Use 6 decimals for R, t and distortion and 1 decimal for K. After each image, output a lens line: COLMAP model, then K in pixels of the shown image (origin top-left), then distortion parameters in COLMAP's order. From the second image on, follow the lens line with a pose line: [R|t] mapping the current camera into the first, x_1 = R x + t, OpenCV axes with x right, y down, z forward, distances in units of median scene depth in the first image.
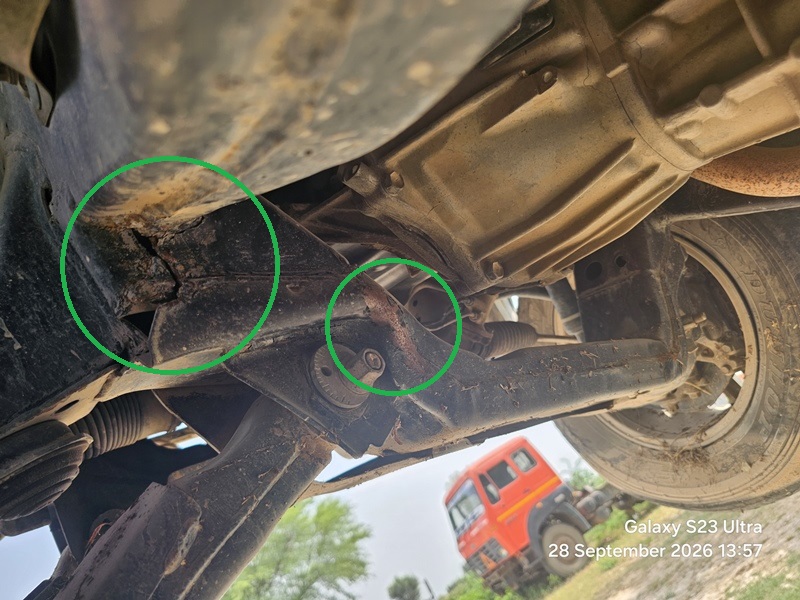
lens RADIAL K [[557.1, 0, 407.7], [0, 557.1, 304.6], [0, 0, 1]] dist [0.011525, -0.028053]
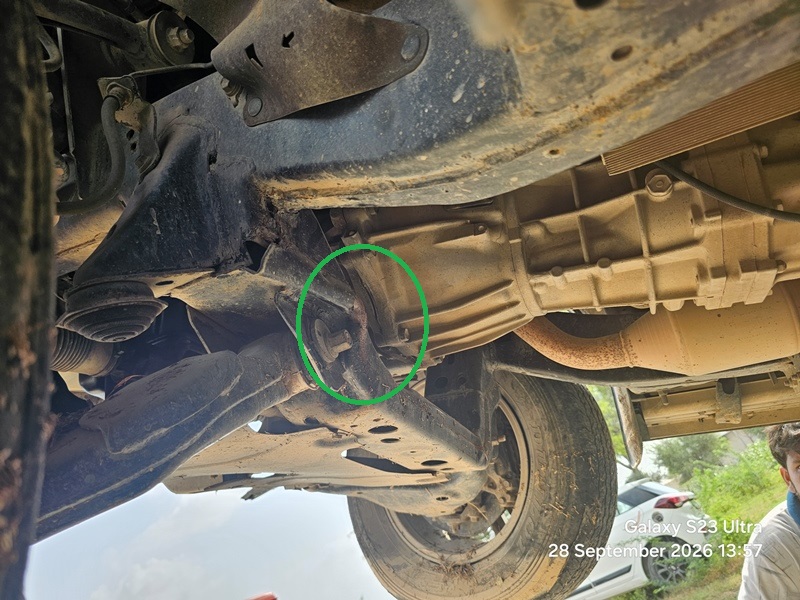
lens RADIAL K [[557.1, 0, 407.7], [0, 557.1, 304.6], [0, 0, 1]] dist [0.011525, -0.028053]
pose [[0.890412, 0.366628, 0.269722, -0.158682], [-0.278552, 0.907600, -0.314119, 0.197972], [-0.359964, 0.204564, 0.910263, -0.215796]]
